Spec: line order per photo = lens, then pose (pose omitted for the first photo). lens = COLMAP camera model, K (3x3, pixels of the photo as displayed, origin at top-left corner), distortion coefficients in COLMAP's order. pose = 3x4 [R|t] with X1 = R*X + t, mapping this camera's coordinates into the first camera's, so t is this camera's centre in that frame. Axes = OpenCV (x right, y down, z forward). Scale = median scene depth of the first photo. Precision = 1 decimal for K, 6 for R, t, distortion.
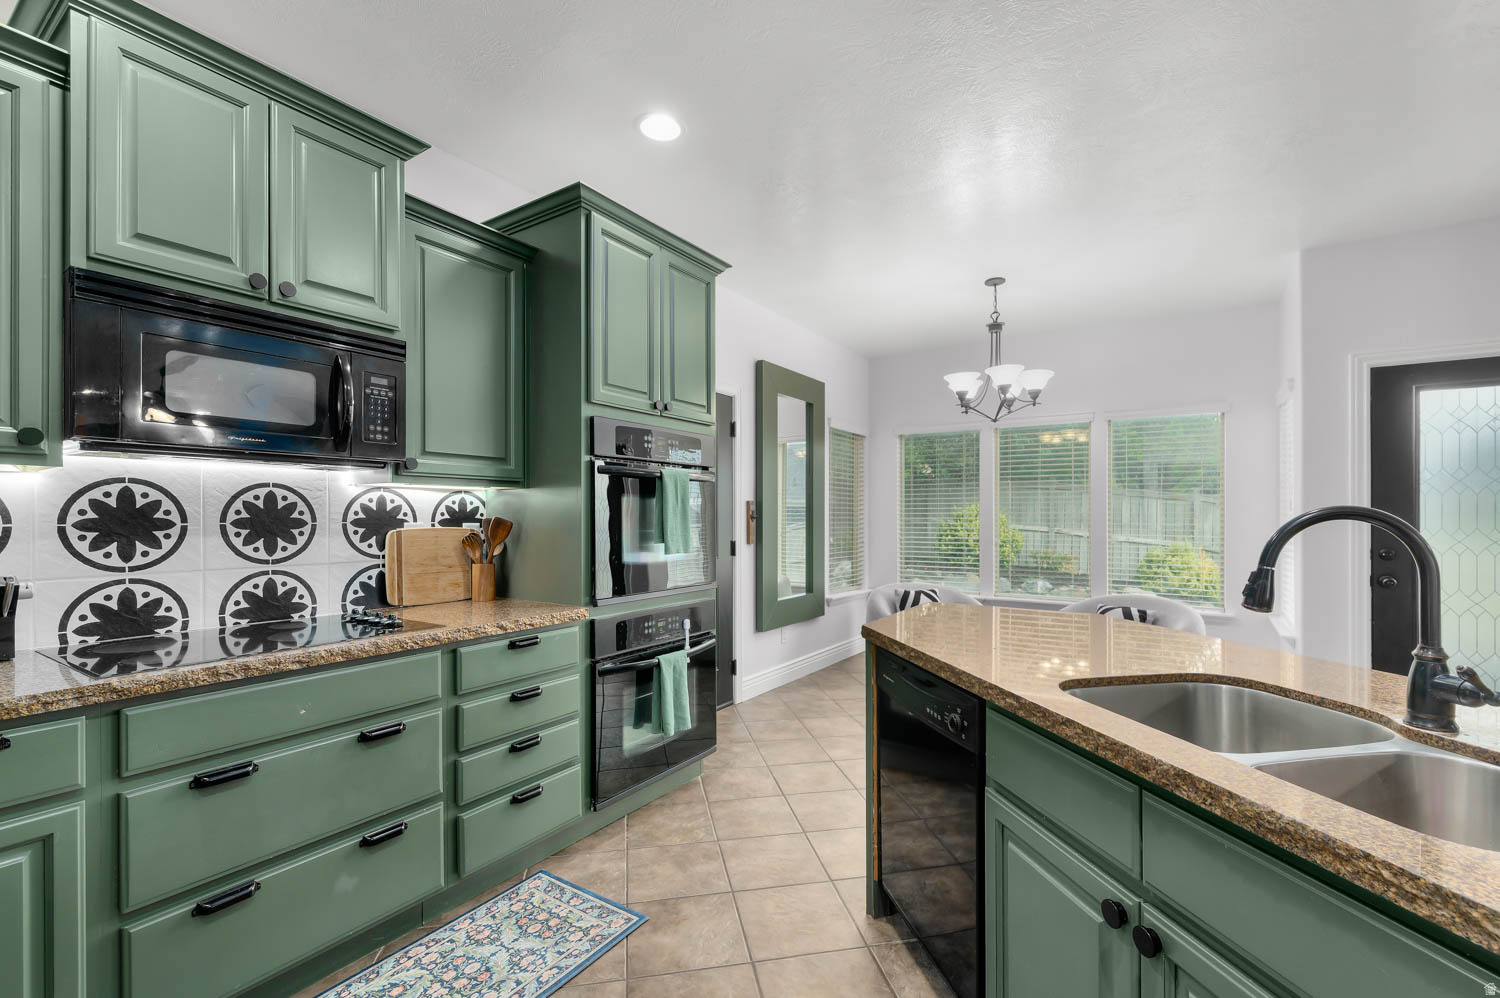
lens RADIAL K [[654.8, 0, 753.5], [0, 654.8, 509.5], [0, 0, 1]] dist [0.001211, 0.000013]
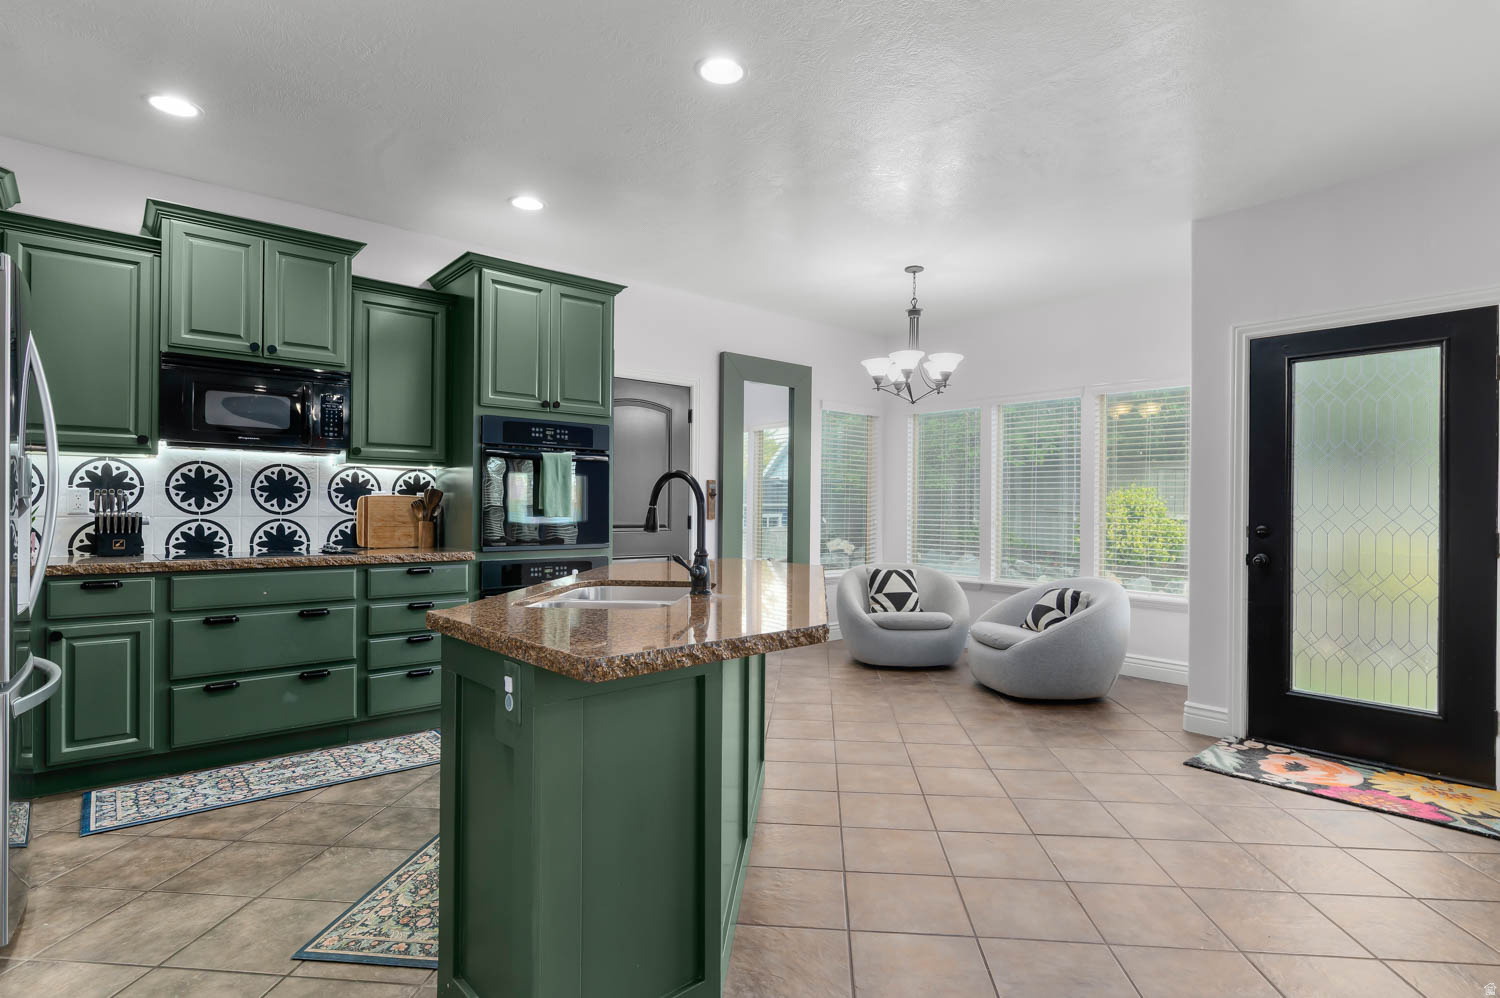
lens RADIAL K [[777.8, 0, 746.8], [0, 777.8, 497.3], [0, 0, 1]] dist [0.002879, -0.000318]
pose [[0.958234, 0.005935, -0.285924, 0.862347], [-0.006851, 0.999974, -0.002203, 0.035936], [0.285903, 0.004070, 0.958250, -0.476755]]
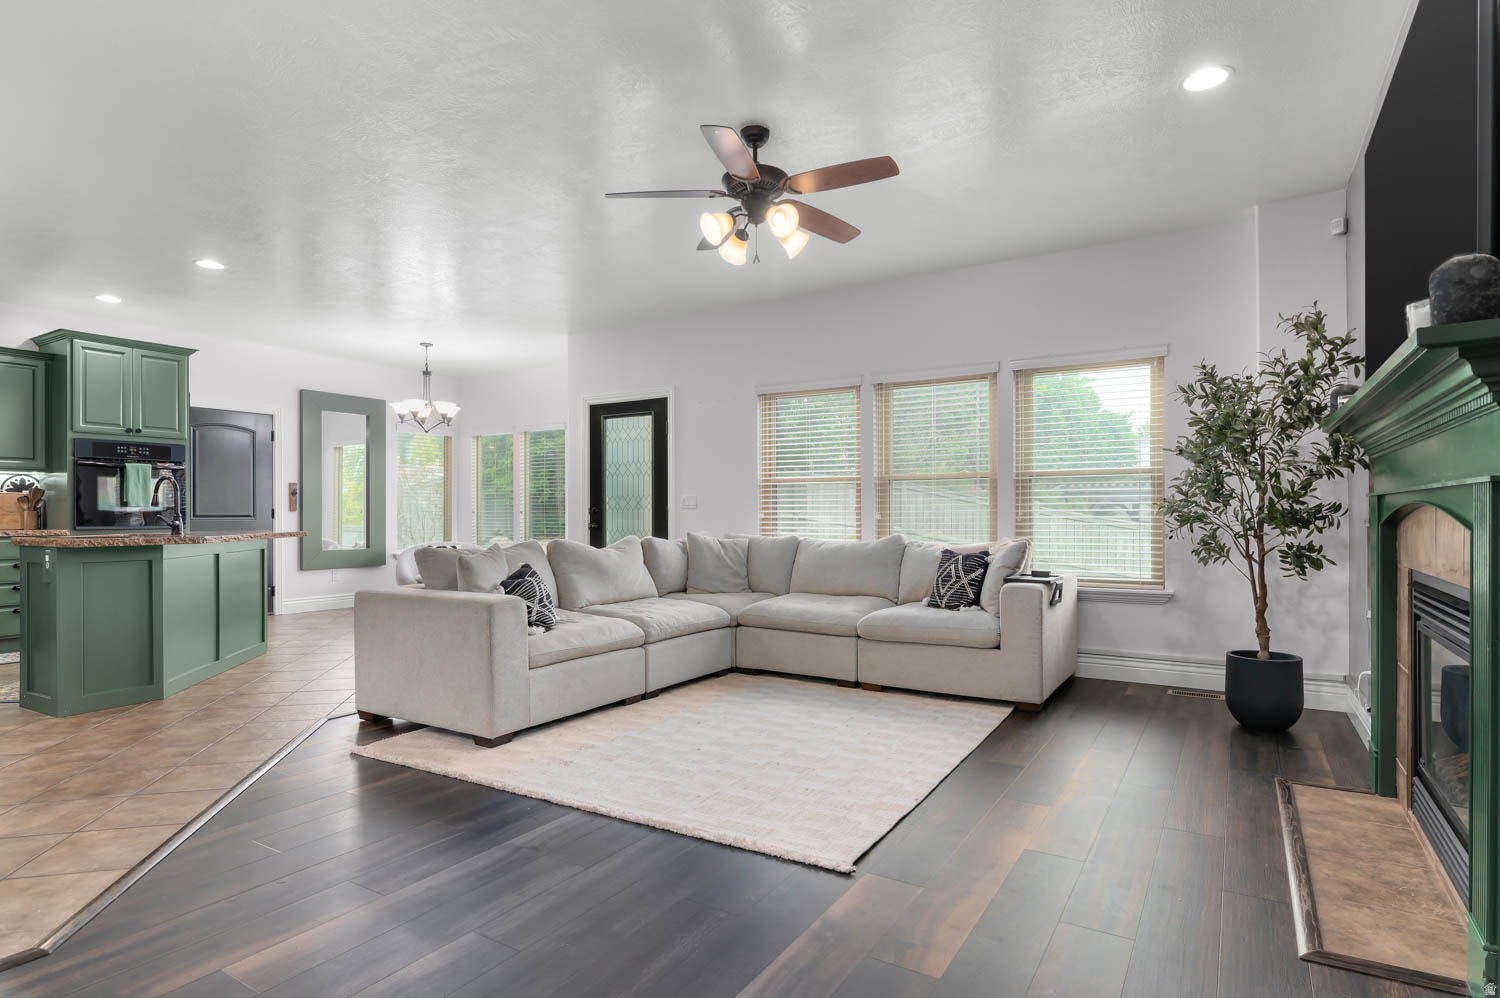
lens RADIAL K [[808.3, 0, 776.2], [0, 808.3, 510.7], [0, 0, 1]] dist [-0.000023, -0.001993]
pose [[0.999379, -0.001930, 0.035170, 2.108936], [0.001757, 0.999986, 0.004936, 0.087896], [-0.035179, -0.004871, 0.999369, -1.826586]]
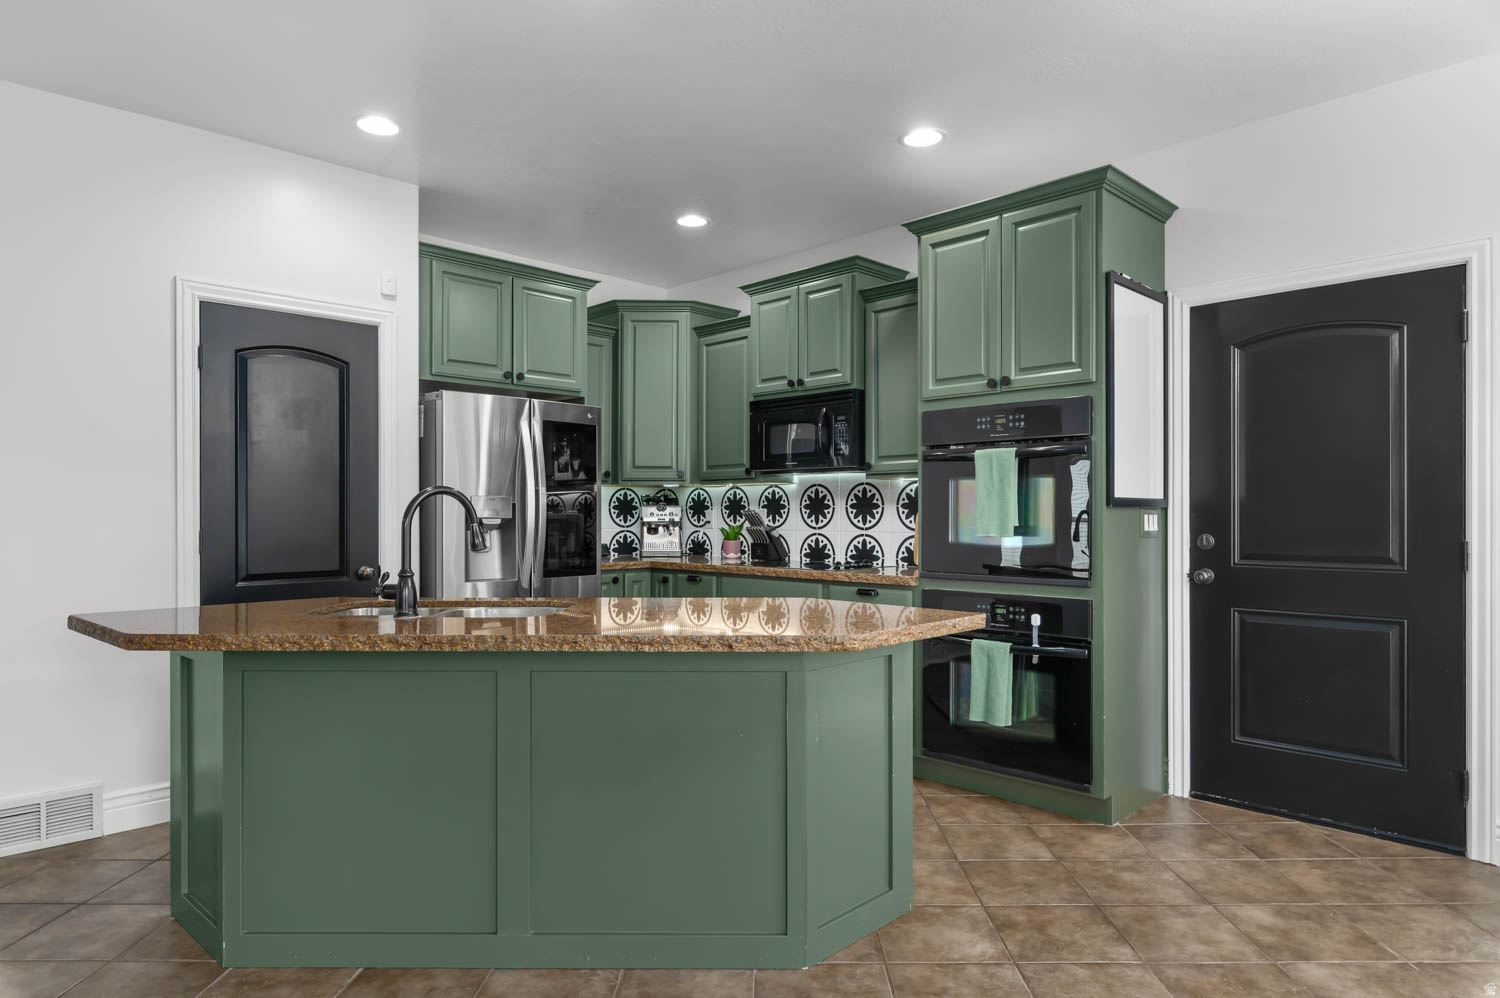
lens RADIAL K [[876.9, 0, 752.2], [0, 876.9, 499.6], [0, 0, 1]] dist [-0.000098, 0.000113]
pose [[-0.210494, -0.016775, -0.977451, 1.487411], [0.008473, 0.999784, -0.018983, 0.042973], [0.977558, -0.012278, -0.210307, 1.152915]]
